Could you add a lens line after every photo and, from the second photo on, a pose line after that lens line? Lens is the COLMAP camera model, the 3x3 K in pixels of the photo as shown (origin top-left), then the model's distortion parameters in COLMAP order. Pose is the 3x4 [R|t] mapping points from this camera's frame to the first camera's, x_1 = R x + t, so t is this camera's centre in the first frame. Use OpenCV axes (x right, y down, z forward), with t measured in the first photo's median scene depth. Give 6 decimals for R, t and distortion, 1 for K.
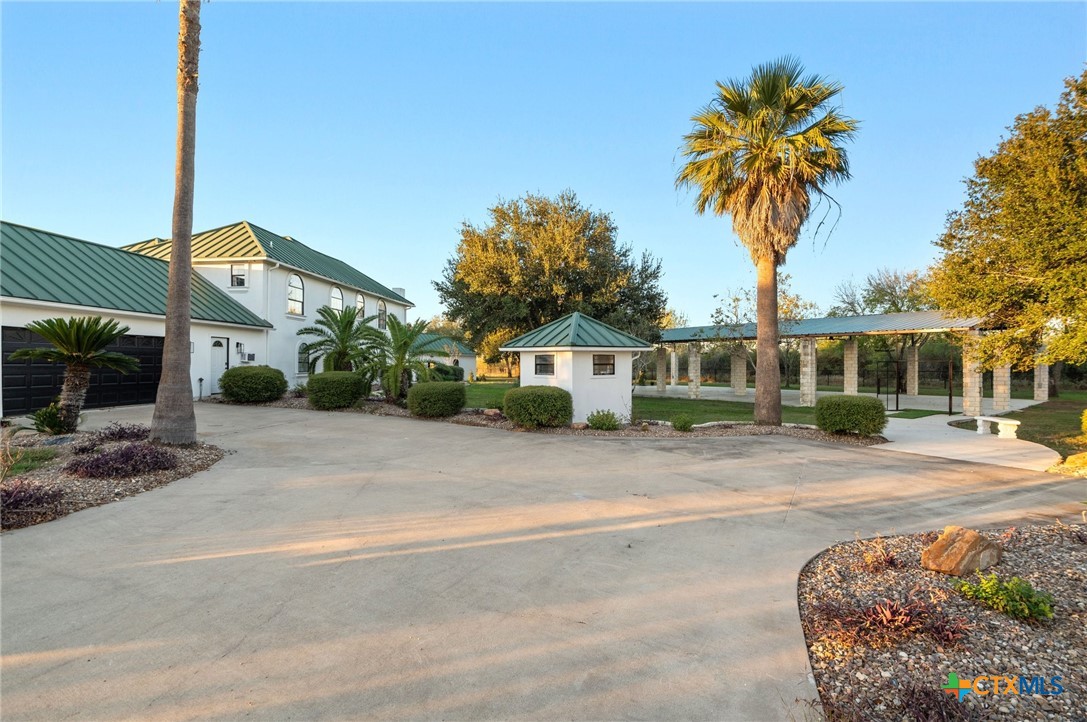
lens RADIAL K [[502.1, 0, 544.4], [0, 502.1, 364.4], [0, 0, 1]] dist [-0.012409, -0.000308]
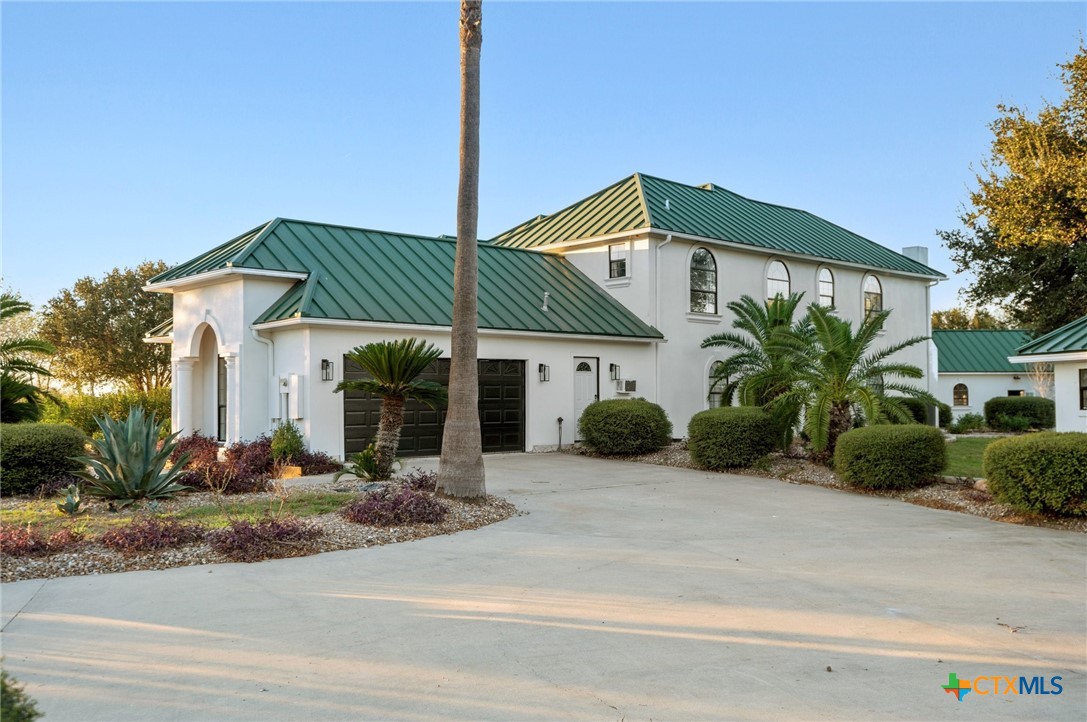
lens RADIAL K [[1011.2, 0, 543.7], [0, 1011.2, 361.4], [0, 0, 1]] dist [0.021431, 0.000000]
pose [[0.750324, -0.035565, -0.660113, 0.223177], [0.011206, 0.999093, -0.041090, 0.007315], [0.660976, 0.023433, 0.750041, -0.059733]]
